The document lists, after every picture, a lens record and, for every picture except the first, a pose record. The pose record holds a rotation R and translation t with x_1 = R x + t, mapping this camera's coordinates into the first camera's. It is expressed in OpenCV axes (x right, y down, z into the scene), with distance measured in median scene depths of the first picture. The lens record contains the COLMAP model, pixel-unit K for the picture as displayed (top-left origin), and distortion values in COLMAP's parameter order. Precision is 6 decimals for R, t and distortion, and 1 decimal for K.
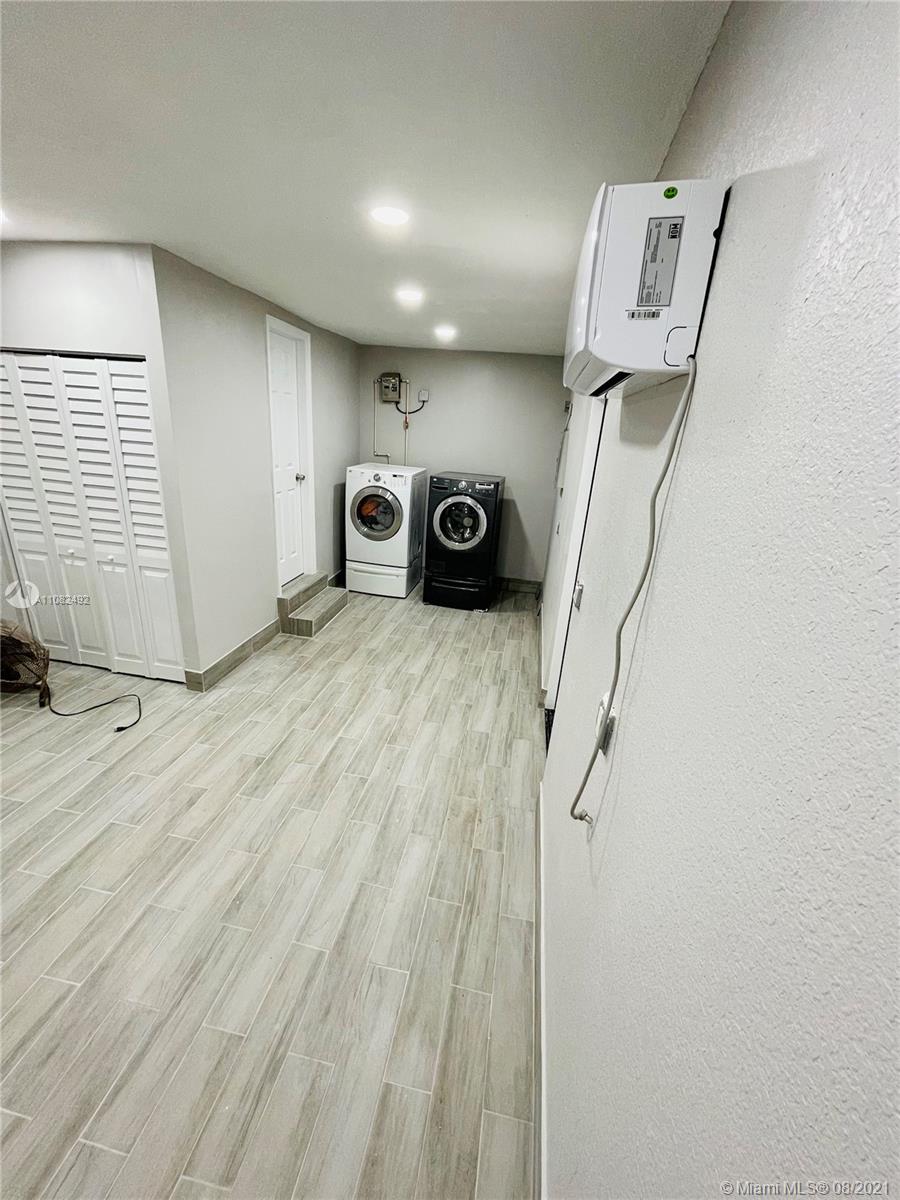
lens RADIAL K [[484.4, 0, 448.6], [0, 484.4, 600.4], [0, 0, 1]] dist [-0.003938, -0.000515]
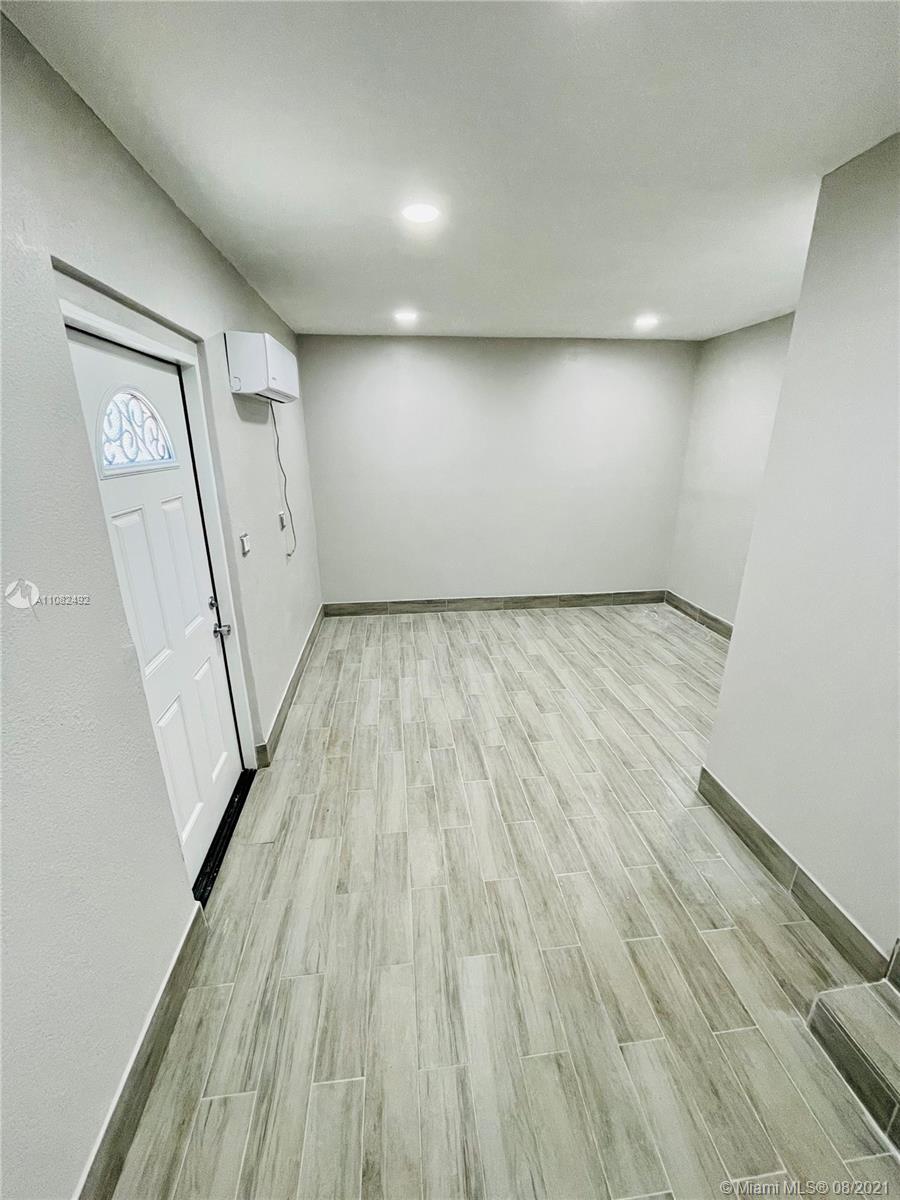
lens RADIAL K [[484.4, 0, 448.6], [0, 484.4, 600.4], [0, 0, 1]] dist [-0.003938, -0.000515]
pose [[-0.955296, 0.027490, -0.294371, 0.091862], [-0.159538, 0.790335, 0.591538, -0.475054], [0.248913, 0.612057, -0.750618, 1.420738]]
